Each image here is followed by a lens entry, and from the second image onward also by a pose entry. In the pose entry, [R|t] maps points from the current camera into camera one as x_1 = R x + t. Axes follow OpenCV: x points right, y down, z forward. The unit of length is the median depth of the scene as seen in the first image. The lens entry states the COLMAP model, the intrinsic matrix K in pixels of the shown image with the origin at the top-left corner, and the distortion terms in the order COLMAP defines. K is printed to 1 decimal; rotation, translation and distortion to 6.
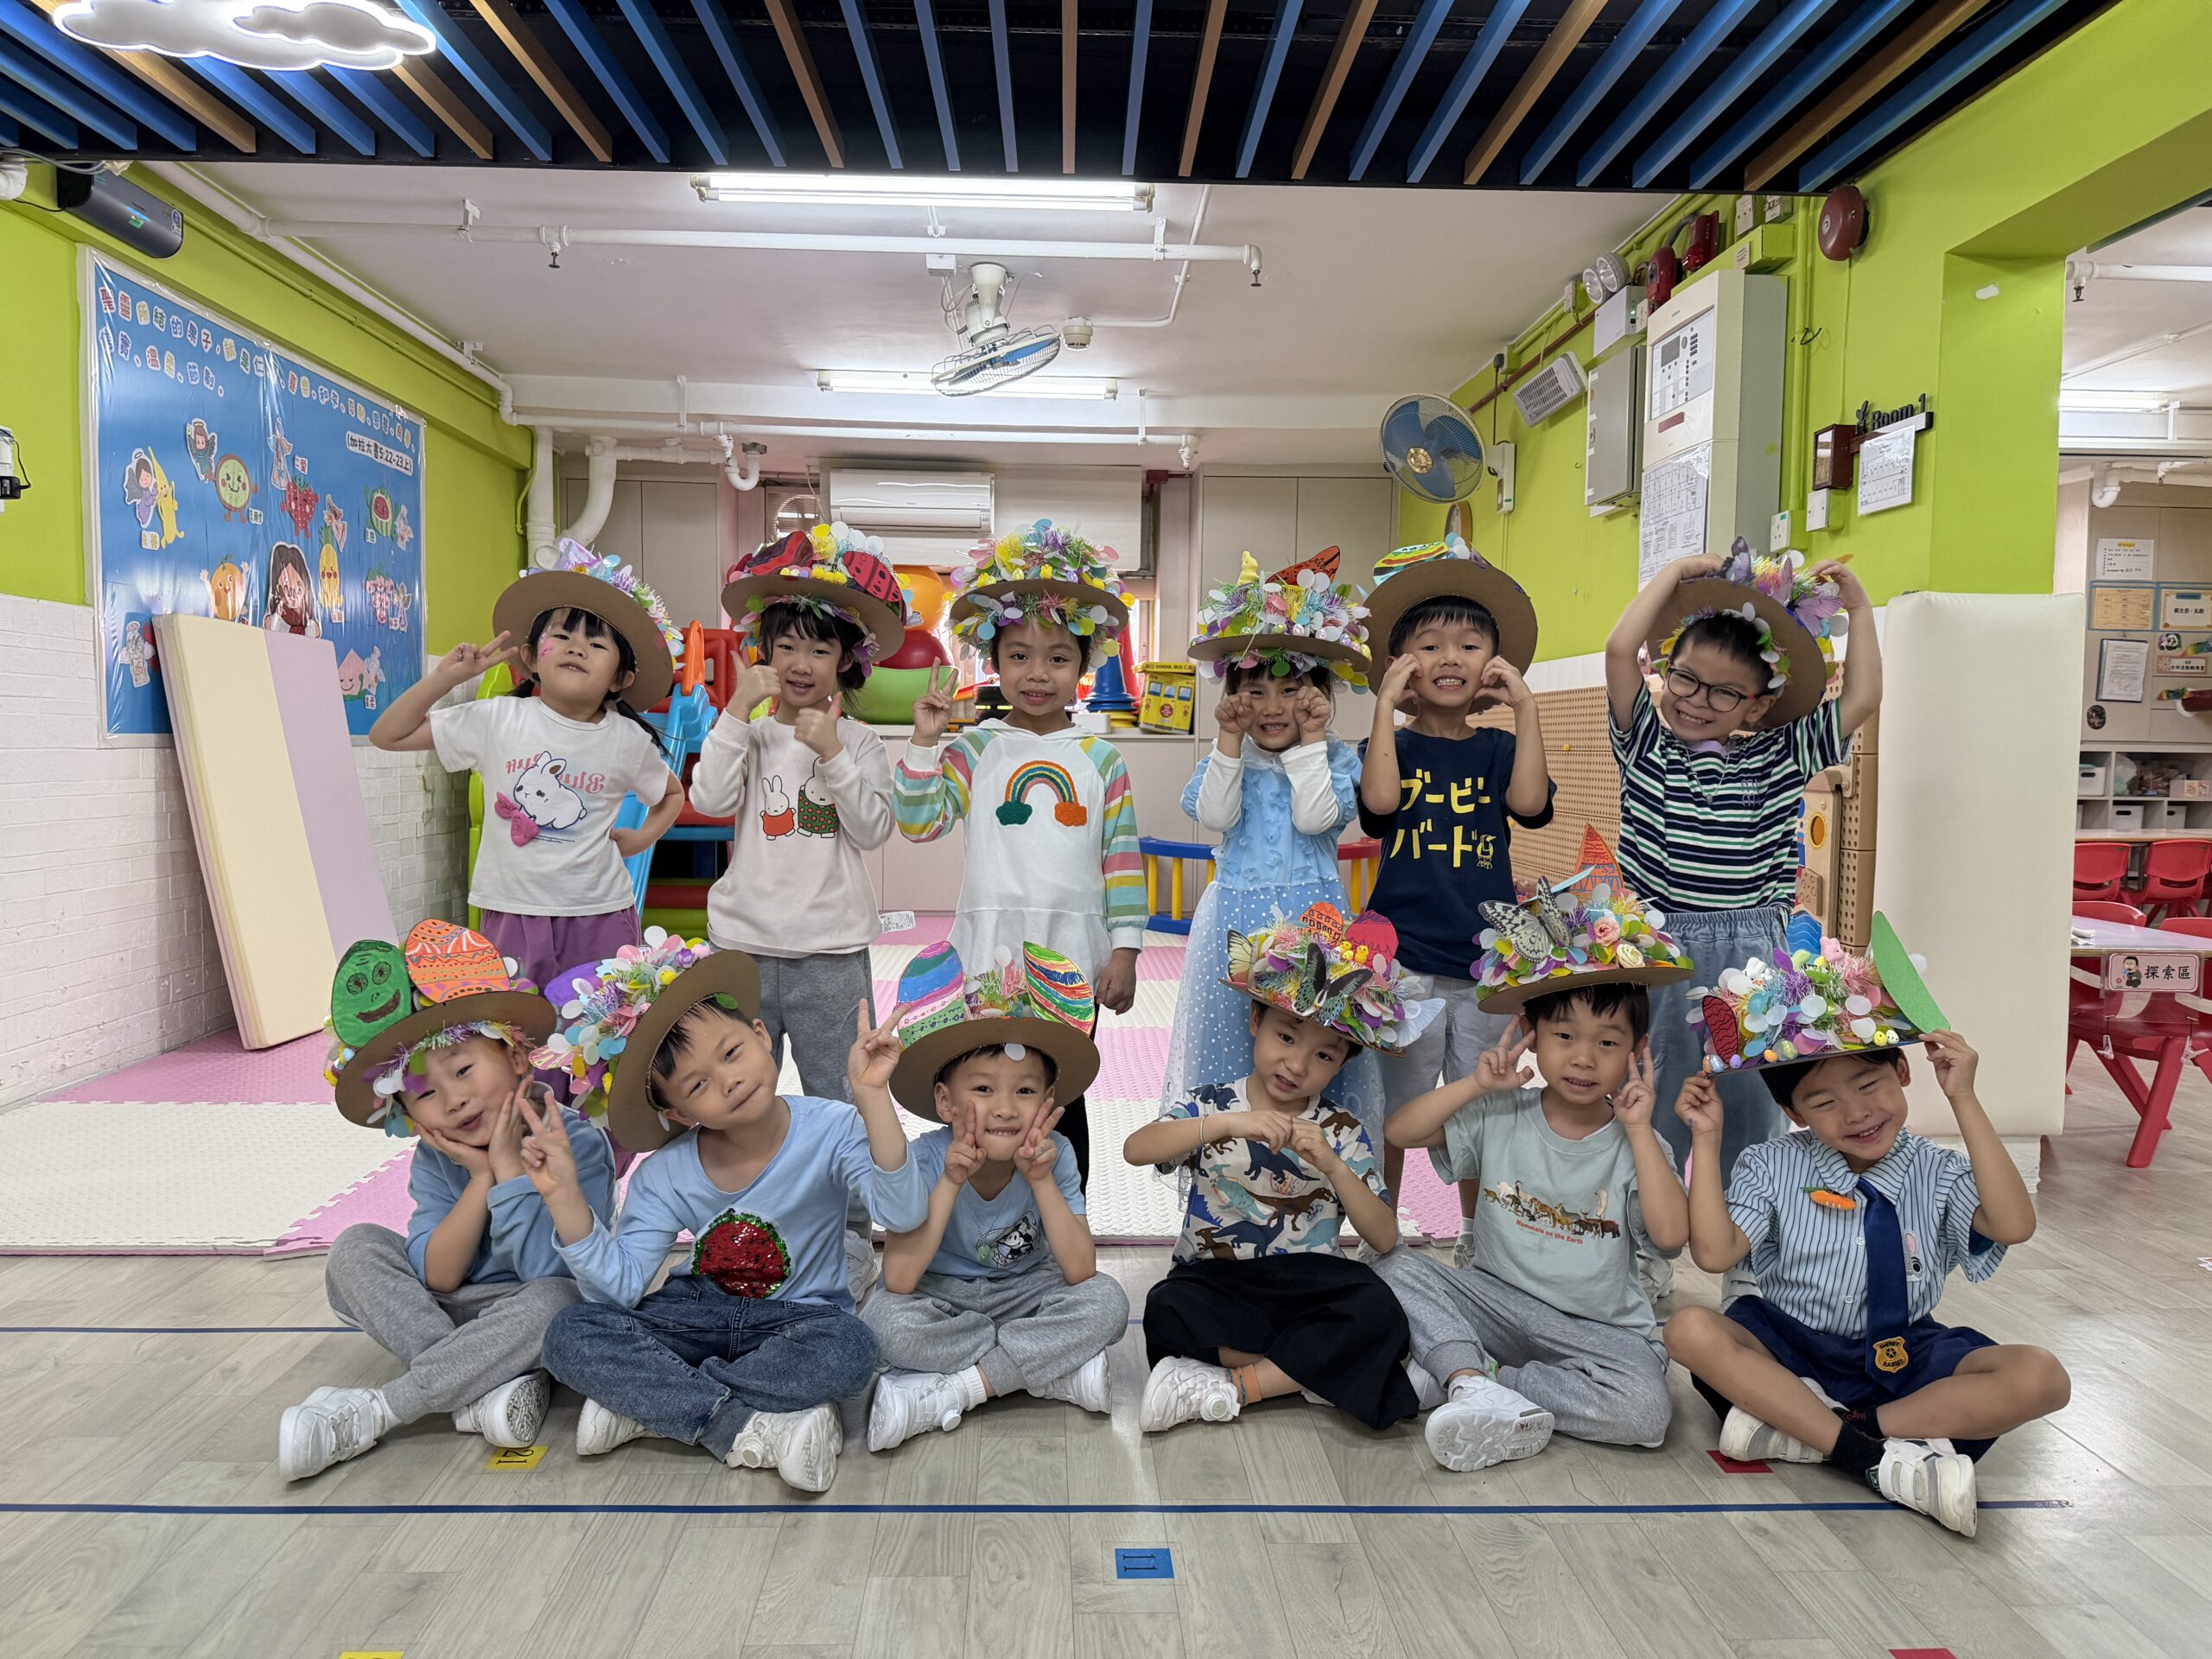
lens RADIAL K [[1625.9, 0, 1098.3], [0, 1625.9, 834.0], [0, 0, 1]] dist [-0.040510, -0.007830]
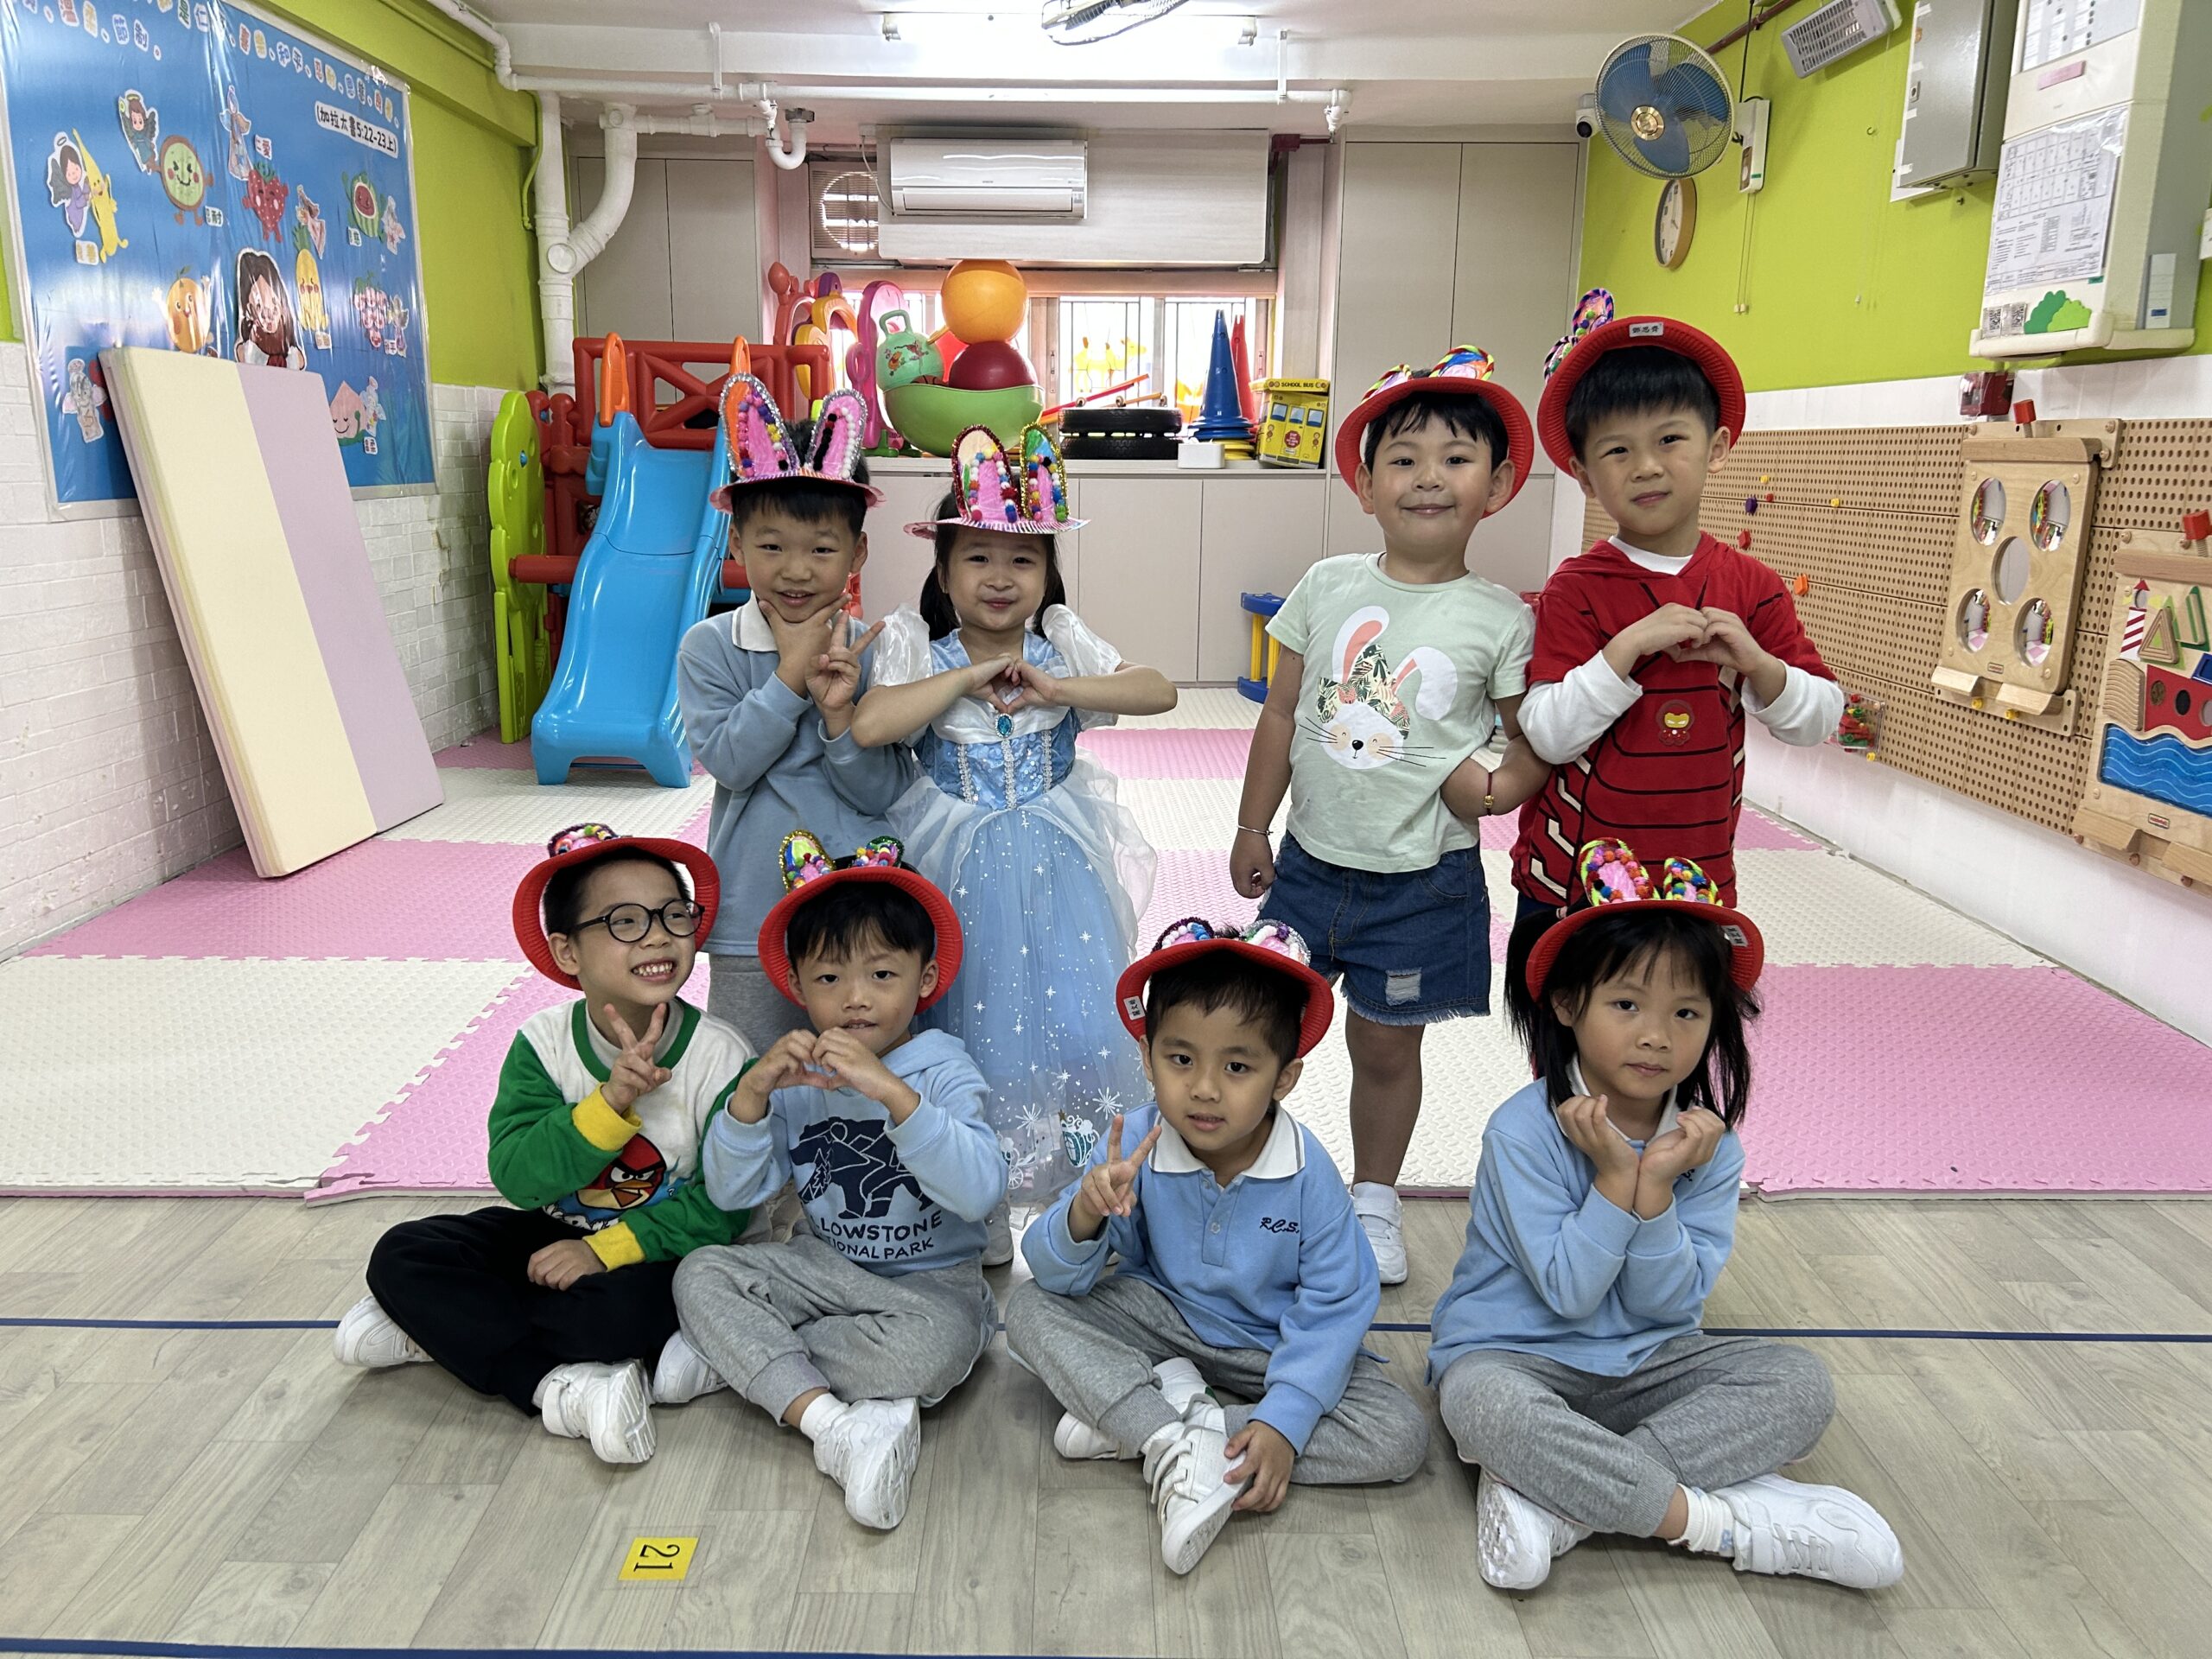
lens RADIAL K [[1627.6, 0, 999.5], [0, 1627.6, 835.4], [0, 0, 1]] dist [0.006602, -0.040620]
pose [[0.998394, 0.009422, -0.055856, -0.074336], [0.001470, 0.981428, 0.191828, -0.044460], [0.056626, -0.191602, 0.979838, 0.147645]]
